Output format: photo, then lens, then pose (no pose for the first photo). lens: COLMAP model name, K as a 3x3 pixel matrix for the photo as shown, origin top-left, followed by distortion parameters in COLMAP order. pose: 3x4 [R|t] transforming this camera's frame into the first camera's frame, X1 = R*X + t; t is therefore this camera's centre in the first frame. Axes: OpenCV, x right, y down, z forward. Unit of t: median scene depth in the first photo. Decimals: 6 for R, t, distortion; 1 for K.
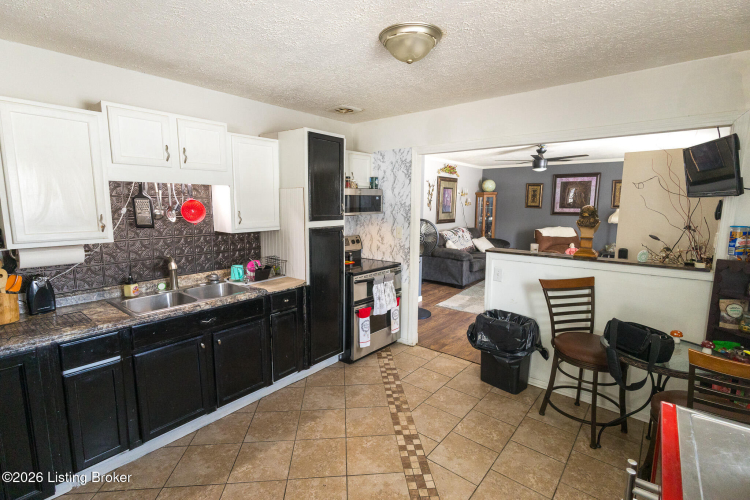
lens RADIAL K [[349.6, 0, 372.2], [0, 349.6, 250.3], [0, 0, 1]] dist [0.002050, 0.002363]
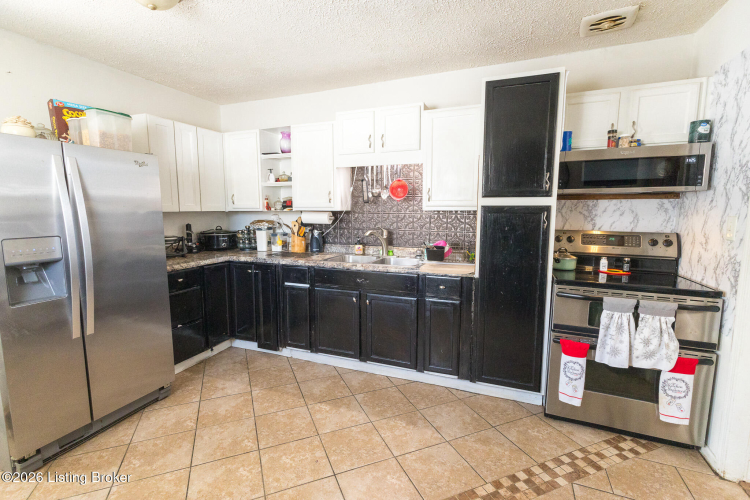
lens RADIAL K [[349.6, 0, 375.3], [0, 349.6, 249.5], [0, 0, 1]] dist [0.002050, 0.002363]
pose [[0.303645, 0.109575, -0.946463, 0.483524], [-0.128676, 0.988980, 0.073215, 0.006218], [0.944056, 0.099556, 0.314399, 0.509654]]
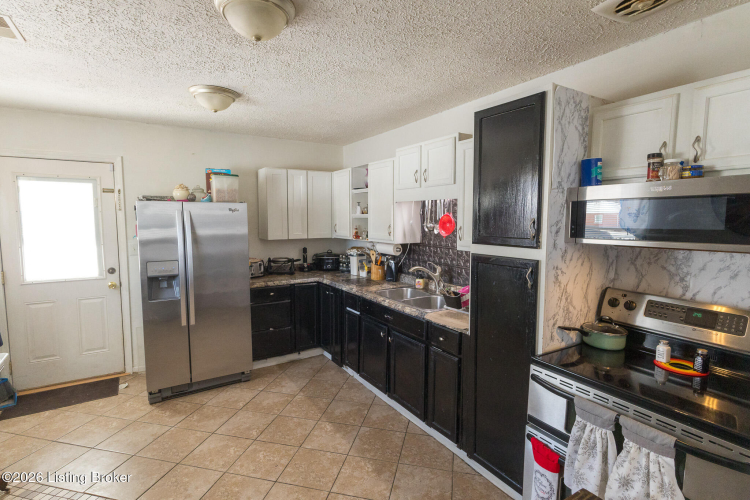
lens RADIAL K [[373.9, 0, 375.2], [0, 373.9, 250.0], [0, 0, 1]] dist [0.001388, 0.000188]
pose [[-0.315669, 0.080437, -0.945454, 0.542744], [-0.132518, 0.982898, 0.127868, -0.132450], [0.939570, 0.165653, -0.299611, 0.992257]]
